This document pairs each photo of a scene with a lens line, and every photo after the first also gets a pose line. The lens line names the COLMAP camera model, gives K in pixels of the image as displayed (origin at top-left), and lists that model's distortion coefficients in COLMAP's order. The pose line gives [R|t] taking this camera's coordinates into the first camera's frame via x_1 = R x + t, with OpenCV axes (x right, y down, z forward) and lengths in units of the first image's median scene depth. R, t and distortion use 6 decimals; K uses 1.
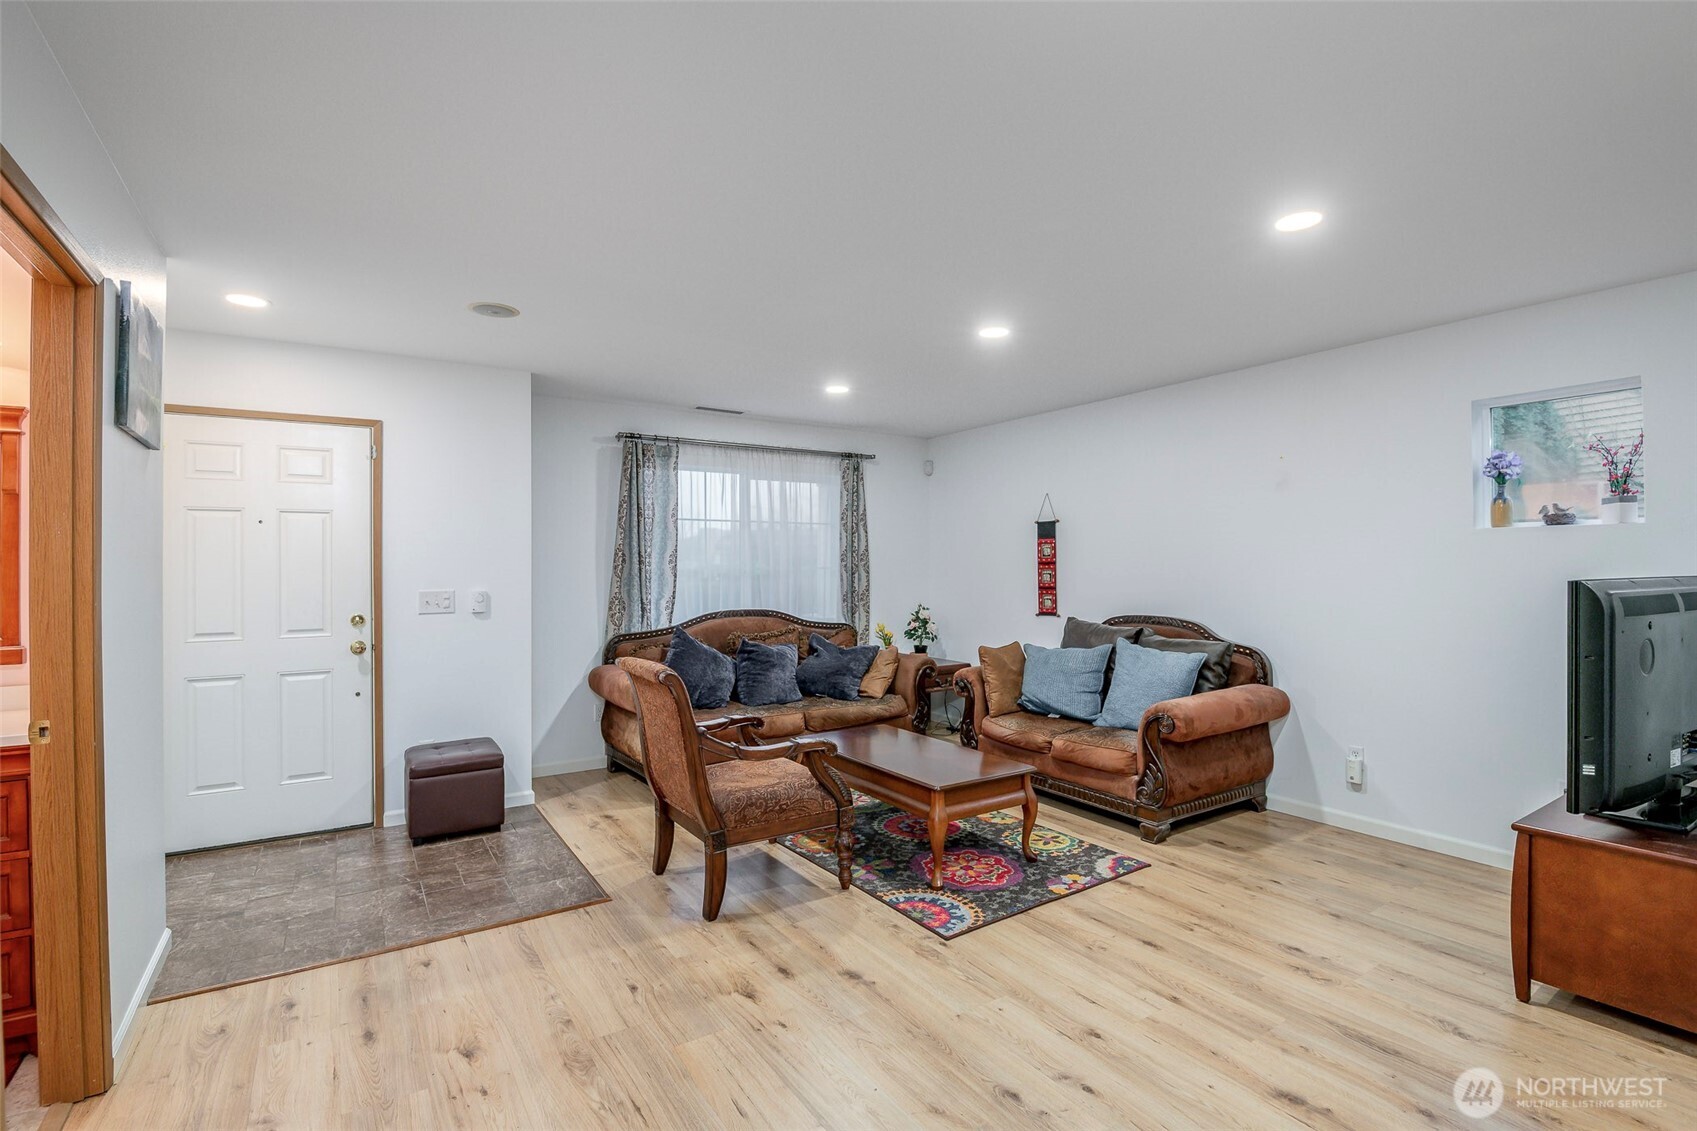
lens RADIAL K [[784.9, 0, 851.4], [0, 784.9, 566.4], [0, 0, 1]] dist [0.001963, -0.013222]
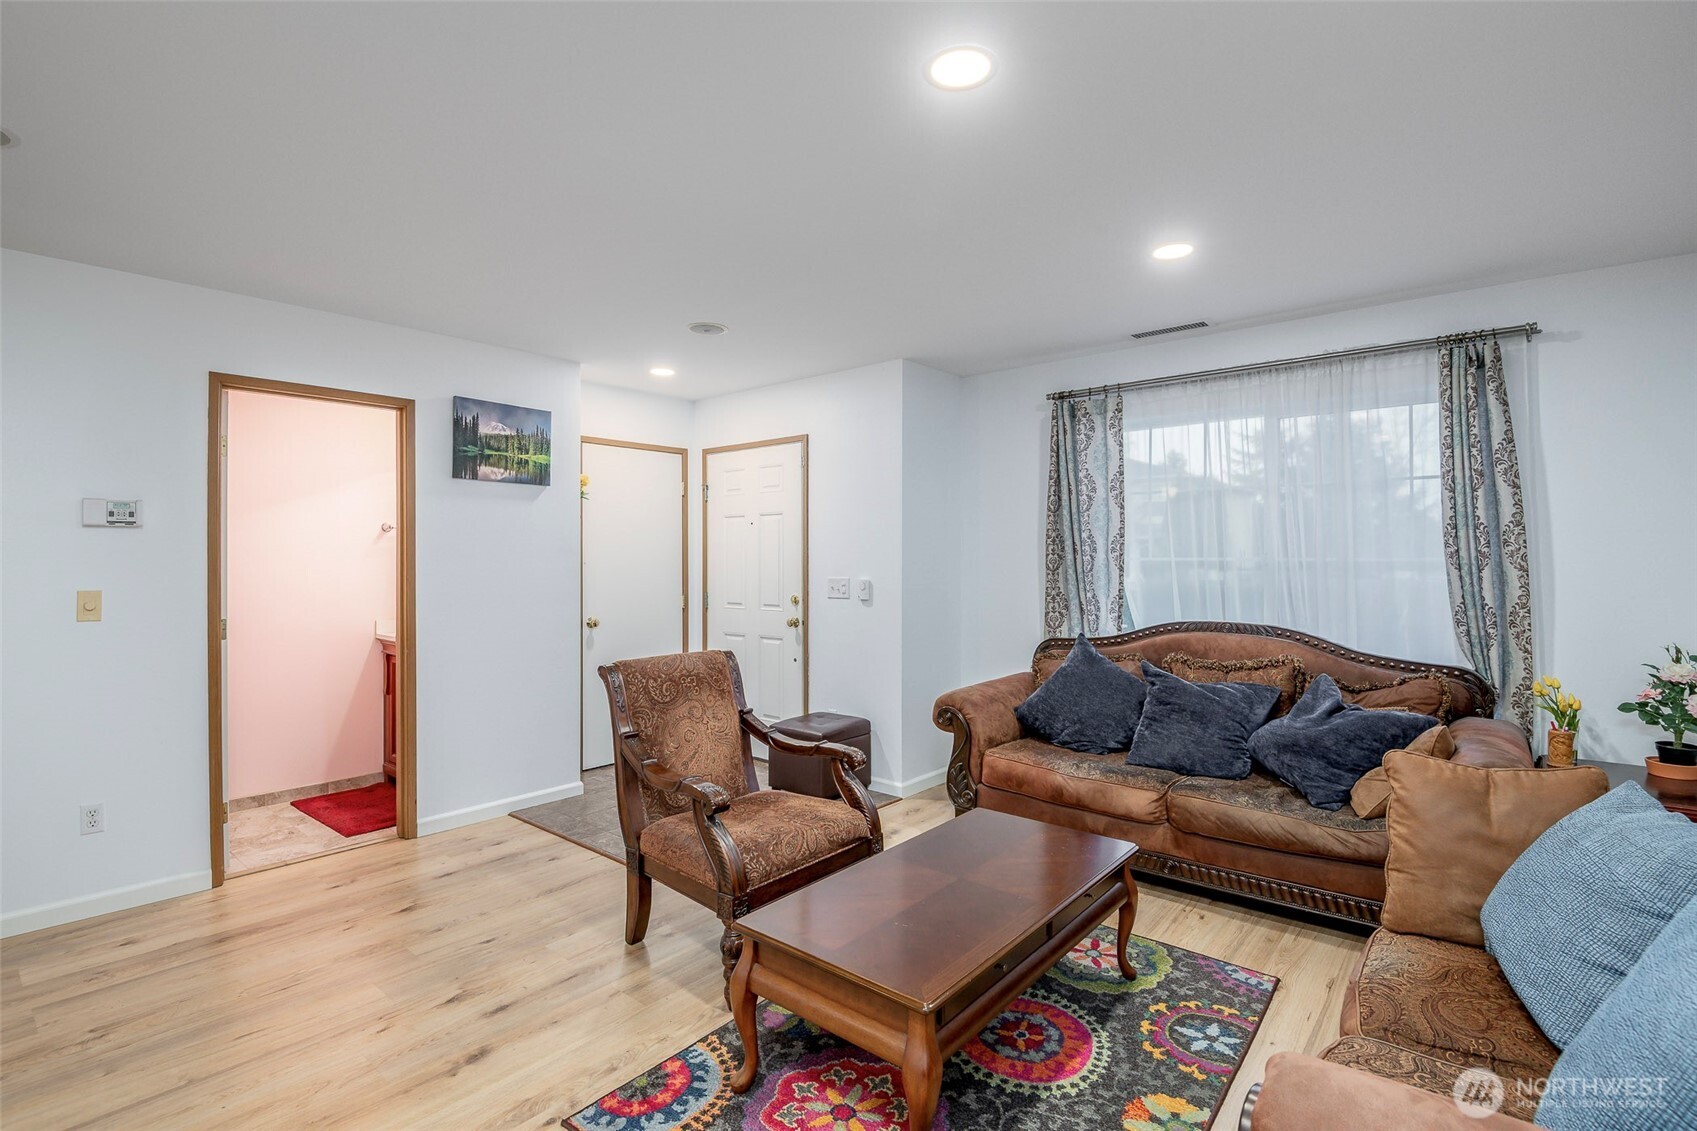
lens RADIAL K [[784.9, 0, 848.5], [0, 784.9, 561.5], [0, 0, 1]] dist [0.001963, -0.013222]
pose [[0.289133, 0.011284, -0.957223, 0.536547], [0.003828, 0.999909, 0.012944, -0.006884], [0.957281, -0.007407, 0.289063, 0.679643]]
